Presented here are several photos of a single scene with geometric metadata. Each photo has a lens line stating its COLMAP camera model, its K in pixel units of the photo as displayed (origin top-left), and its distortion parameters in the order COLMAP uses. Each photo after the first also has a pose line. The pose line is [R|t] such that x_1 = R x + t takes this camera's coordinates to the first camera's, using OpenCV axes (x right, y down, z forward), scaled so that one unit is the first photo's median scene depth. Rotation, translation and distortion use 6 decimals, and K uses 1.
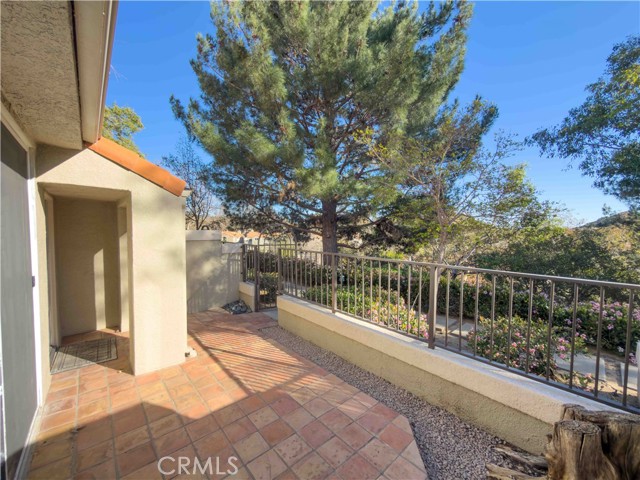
lens RADIAL K [[256.0, 0, 319.7], [0, 256.0, 240.3], [0, 0, 1]] dist [0.001266, -0.000275]
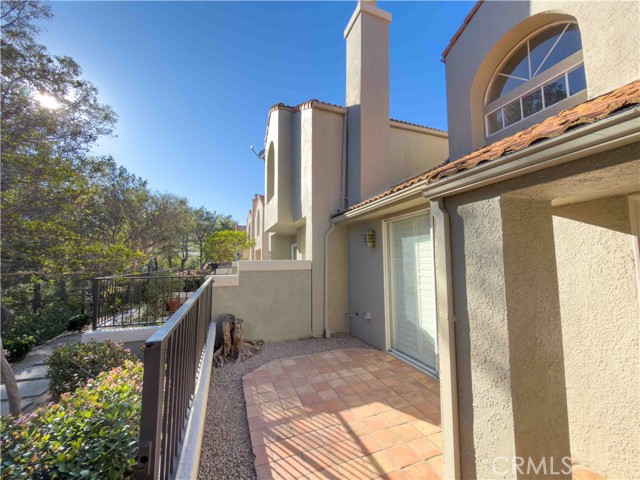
lens RADIAL K [[256.0, 0, 319.0], [0, 256.0, 238.1], [0, 0, 1]] dist [0.001266, -0.000275]
pose [[-0.931917, 0.030695, 0.361369, -0.598280], [0.014680, 0.998788, -0.046981, -0.070648], [-0.362373, -0.038478, -0.931238, 2.003029]]
